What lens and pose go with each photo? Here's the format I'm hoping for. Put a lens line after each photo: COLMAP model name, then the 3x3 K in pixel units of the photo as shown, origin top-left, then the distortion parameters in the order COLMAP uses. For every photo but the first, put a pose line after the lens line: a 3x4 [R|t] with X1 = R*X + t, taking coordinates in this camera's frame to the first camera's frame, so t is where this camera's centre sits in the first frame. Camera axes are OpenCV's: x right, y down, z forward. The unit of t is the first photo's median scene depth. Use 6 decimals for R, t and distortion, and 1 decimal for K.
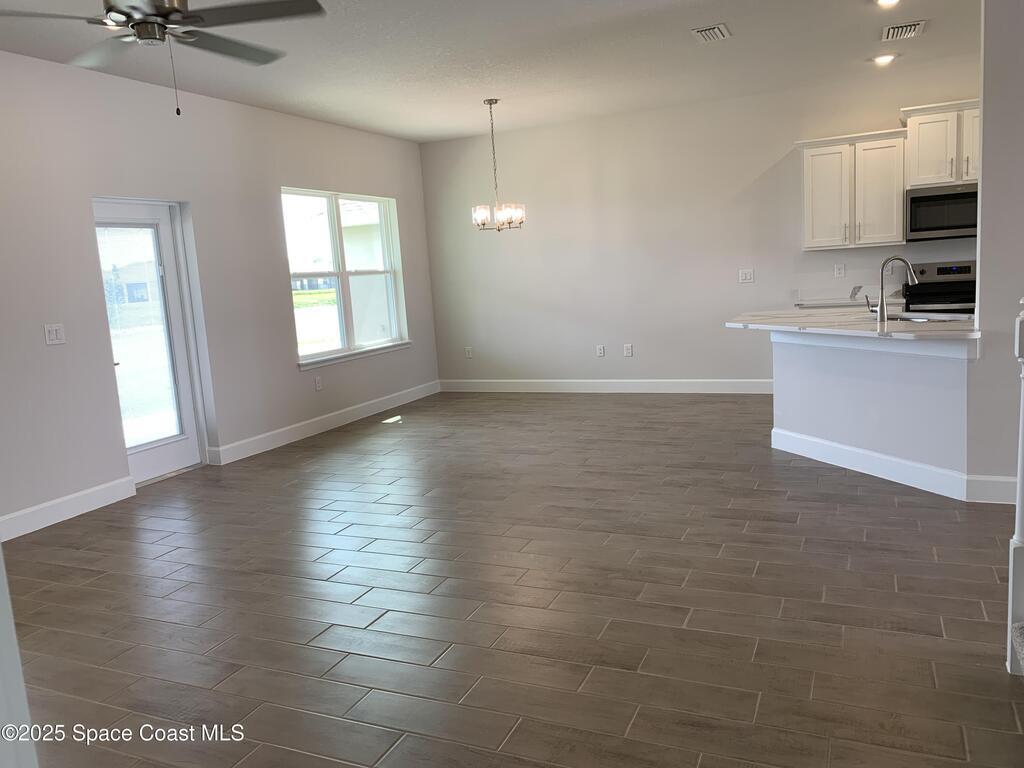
lens RADIAL K [[777.7, 0, 512.0], [0, 777.7, 384.0], [0, 0, 1]] dist [0.040301, -0.003902]
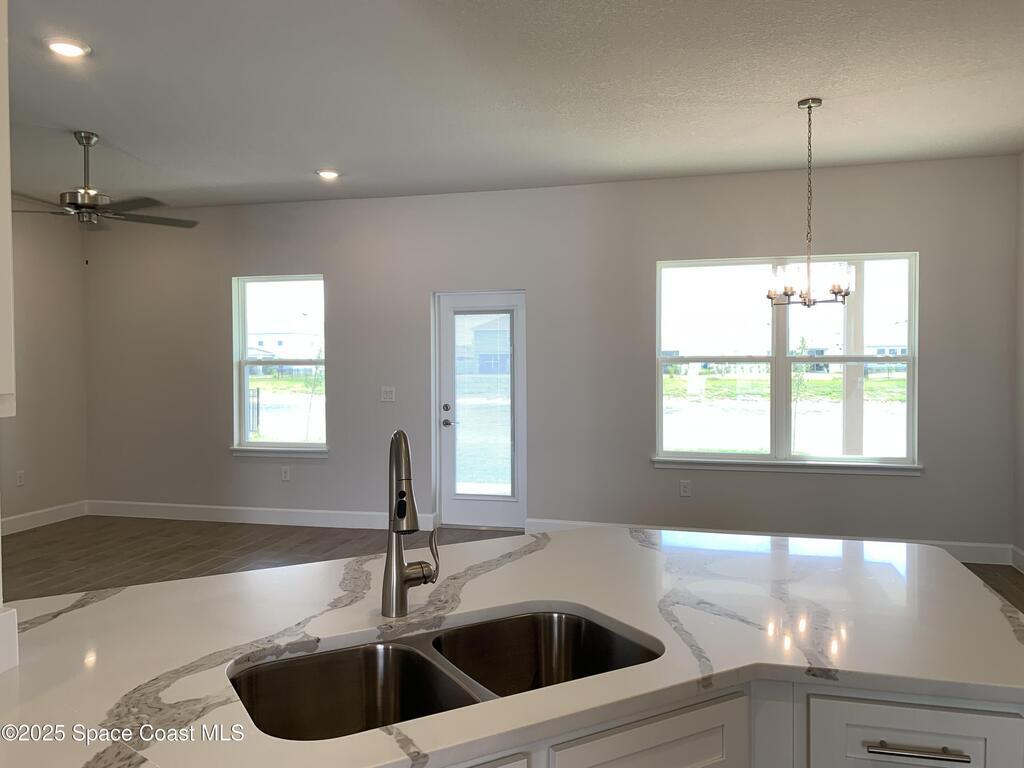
lens RADIAL K [[777.7, 0, 512.0], [0, 777.7, 384.0], [0, 0, 1]] dist [0.040301, -0.003902]
pose [[0.169057, 0.091440, -0.981355, 0.550937], [-0.151802, 0.986222, 0.065743, -0.141324], [0.973846, 0.137857, 0.180608, 0.666982]]
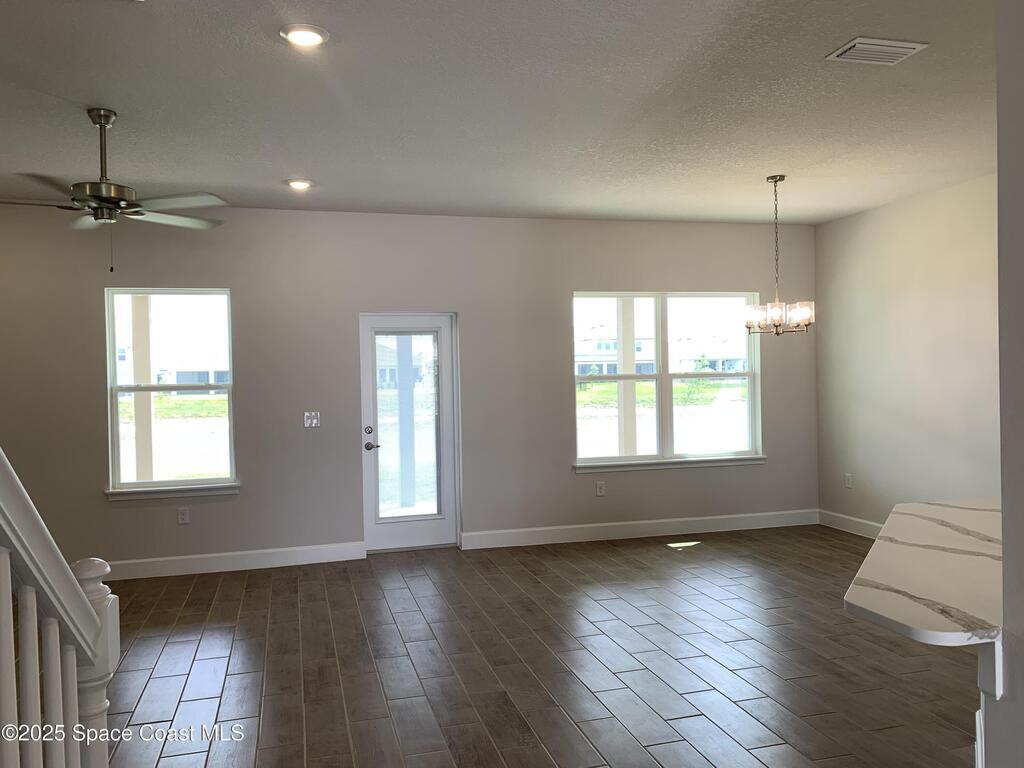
lens RADIAL K [[777.7, 0, 512.0], [0, 777.7, 384.0], [0, 0, 1]] dist [0.040301, -0.003902]
pose [[0.636630, 0.061528, -0.768711, 0.424013], [-0.134697, 0.990361, -0.032284, -0.084944], [0.759315, 0.124096, 0.638781, 0.291933]]
